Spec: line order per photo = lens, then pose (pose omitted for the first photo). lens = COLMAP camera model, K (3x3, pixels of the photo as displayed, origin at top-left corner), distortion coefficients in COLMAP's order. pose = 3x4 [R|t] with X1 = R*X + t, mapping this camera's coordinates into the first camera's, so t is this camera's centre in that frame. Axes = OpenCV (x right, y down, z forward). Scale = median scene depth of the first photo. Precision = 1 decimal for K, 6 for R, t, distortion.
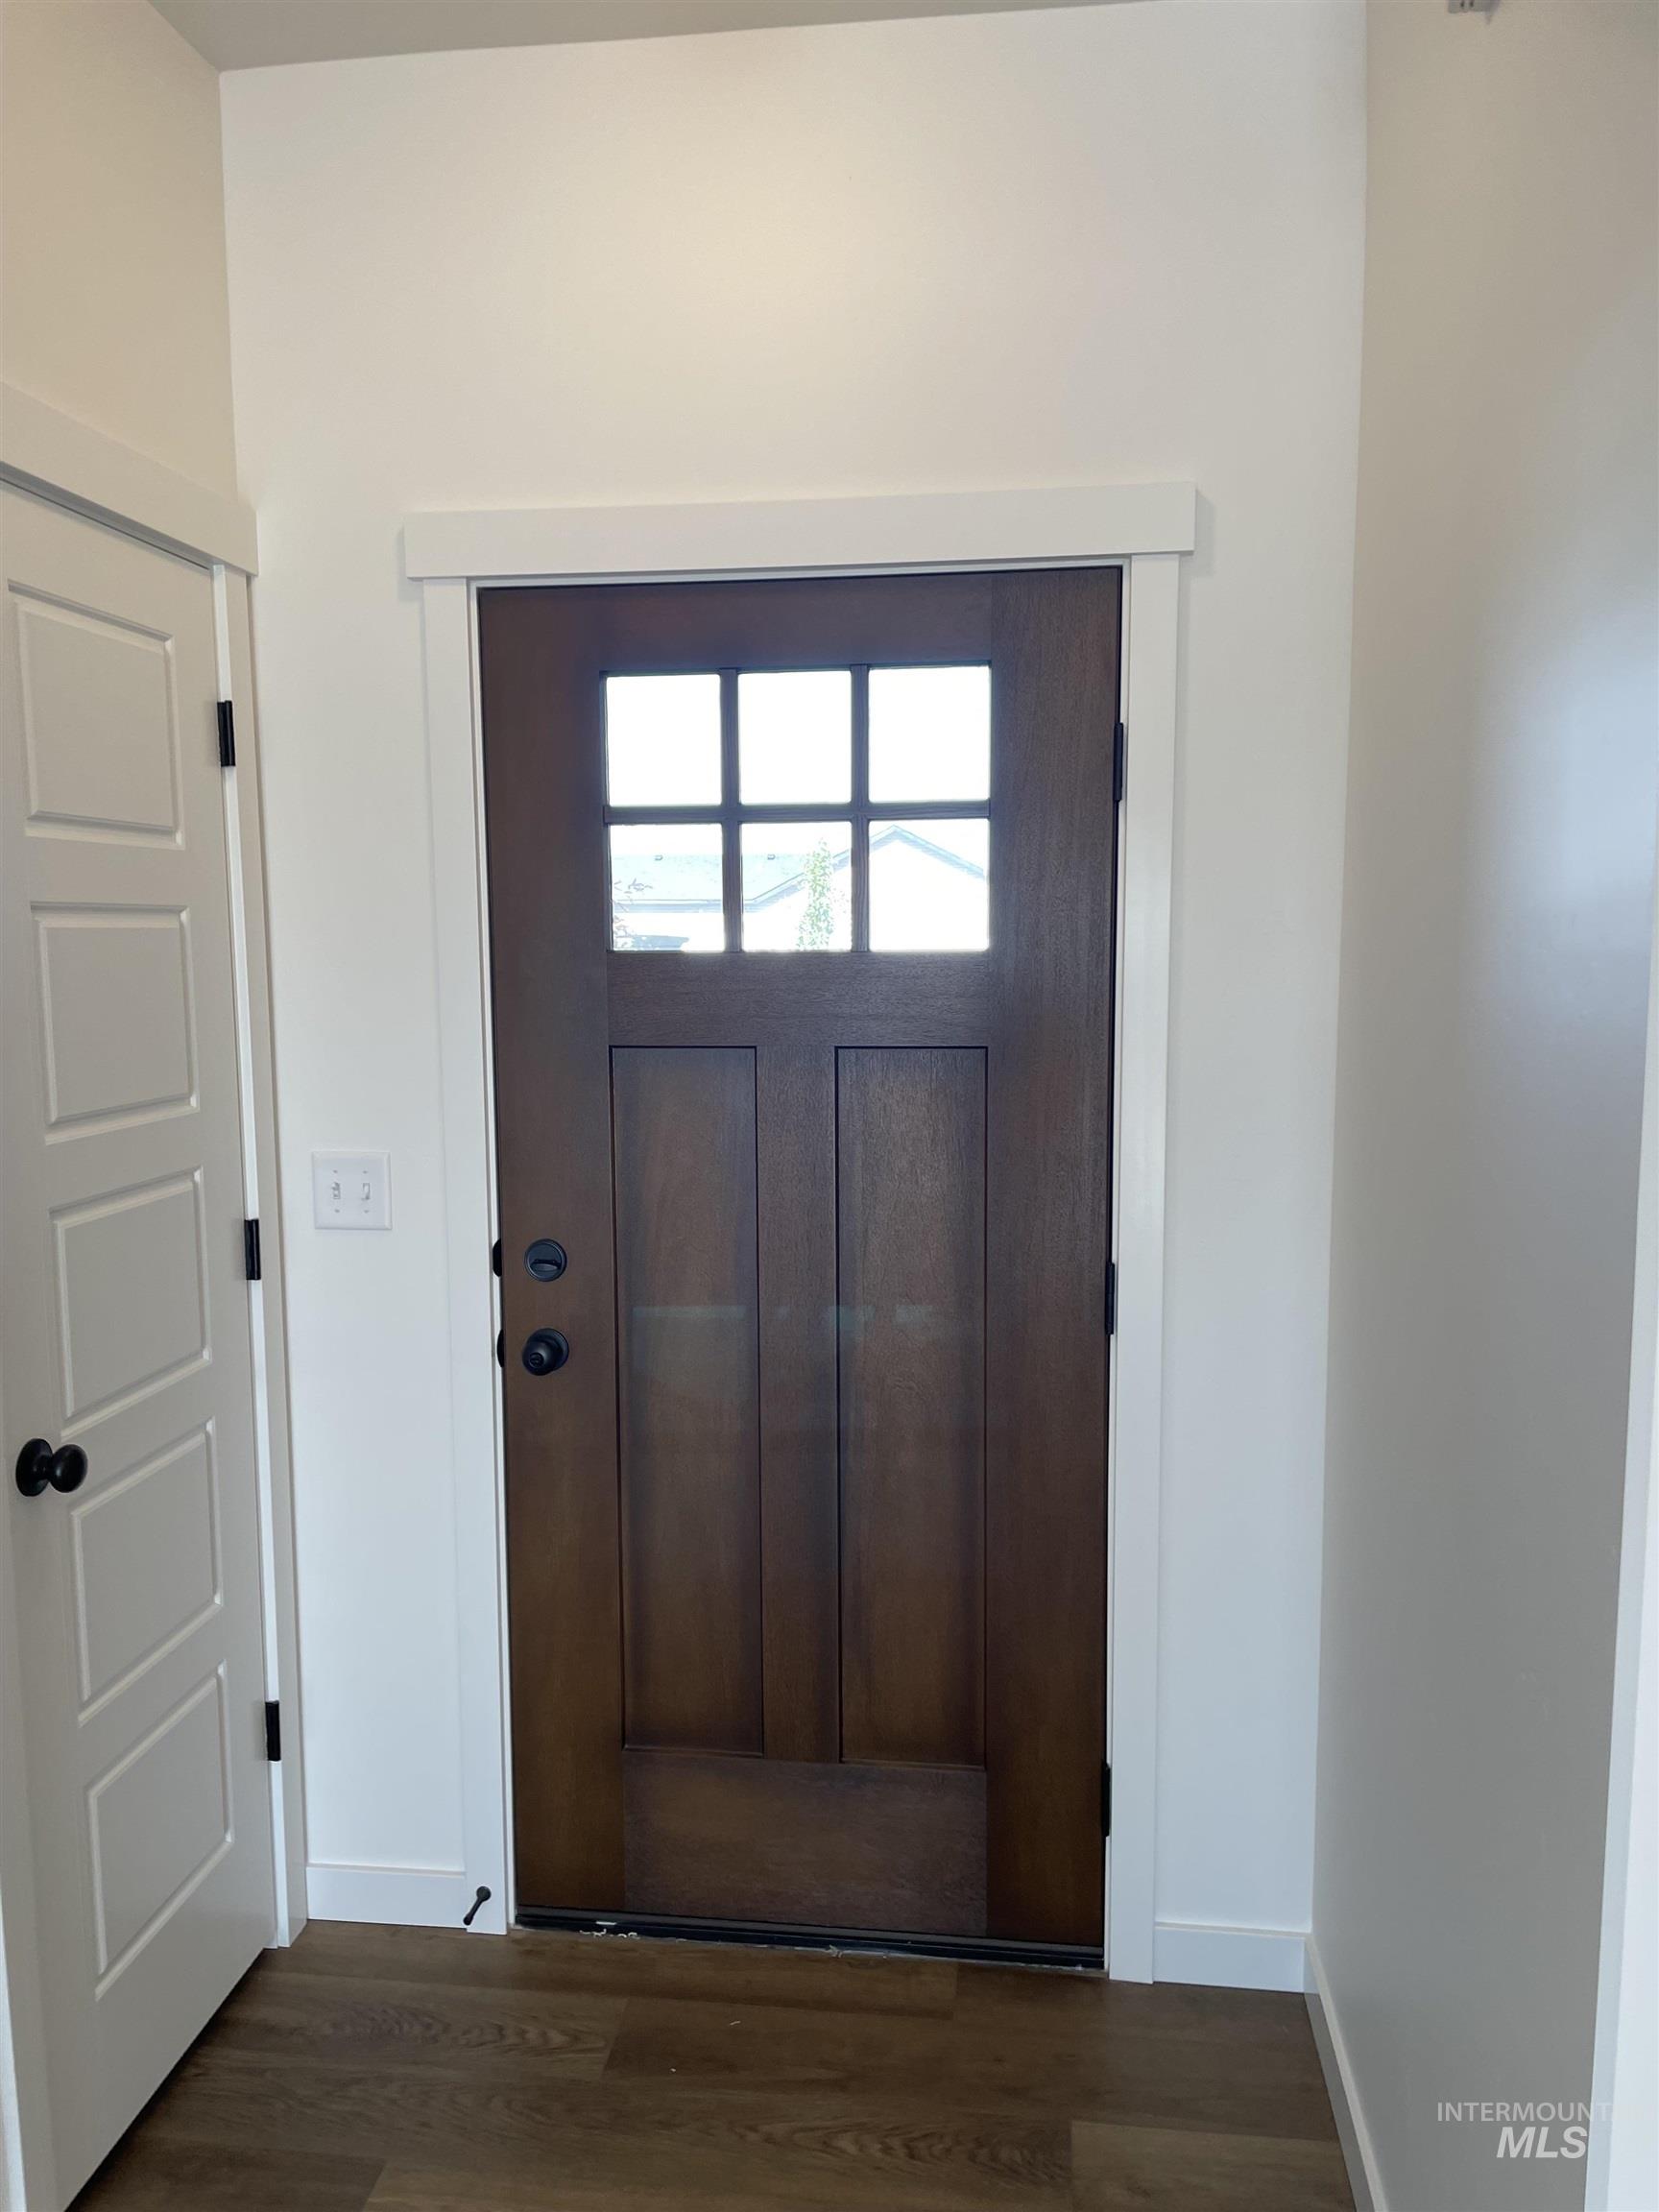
lens RADIAL K [[1671.4, 0, 825.8], [0, 1671.4, 1109.2], [0, 0, 1]] dist [0.053979, -0.049107]
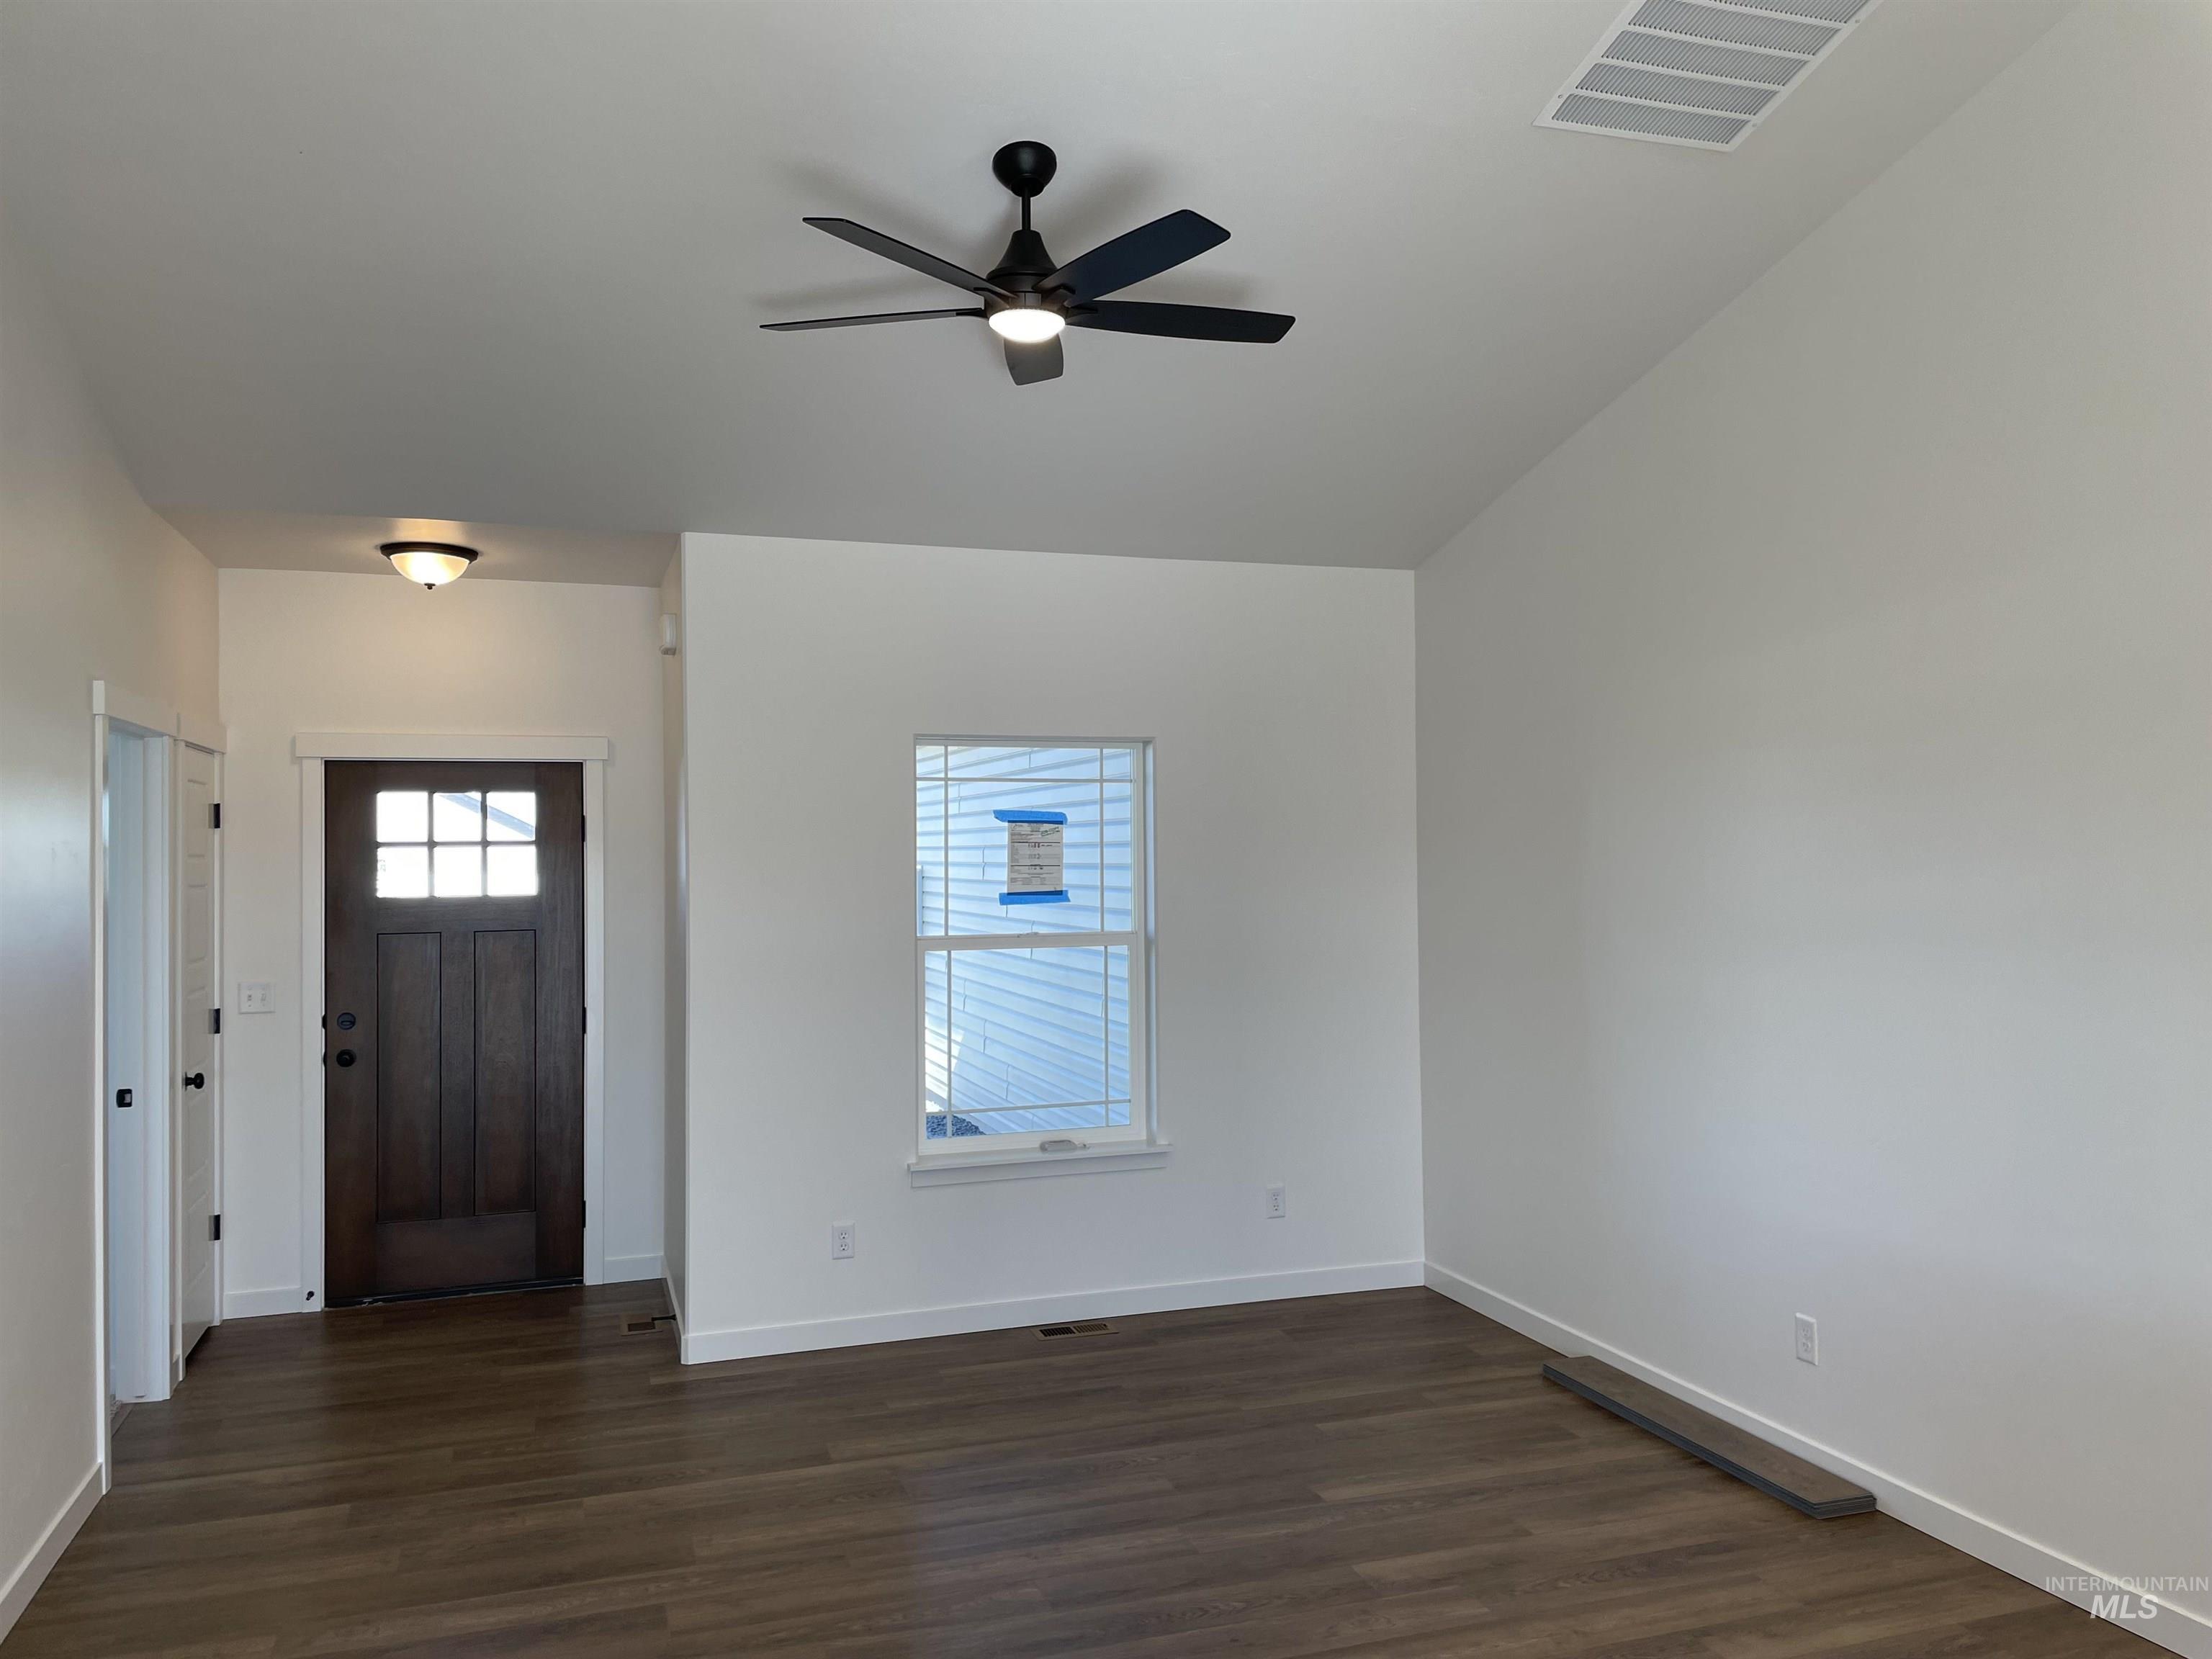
lens RADIAL K [[1671.4, 0, 1138.0], [0, 1671.4, 810.7], [0, 0, 1]] dist [0.053979, -0.049107]
pose [[0.896965, 0.003404, 0.442088, -0.225587], [0.051888, 0.992249, -0.112917, 0.125919], [-0.439046, 0.124222, 0.889836, -1.818260]]
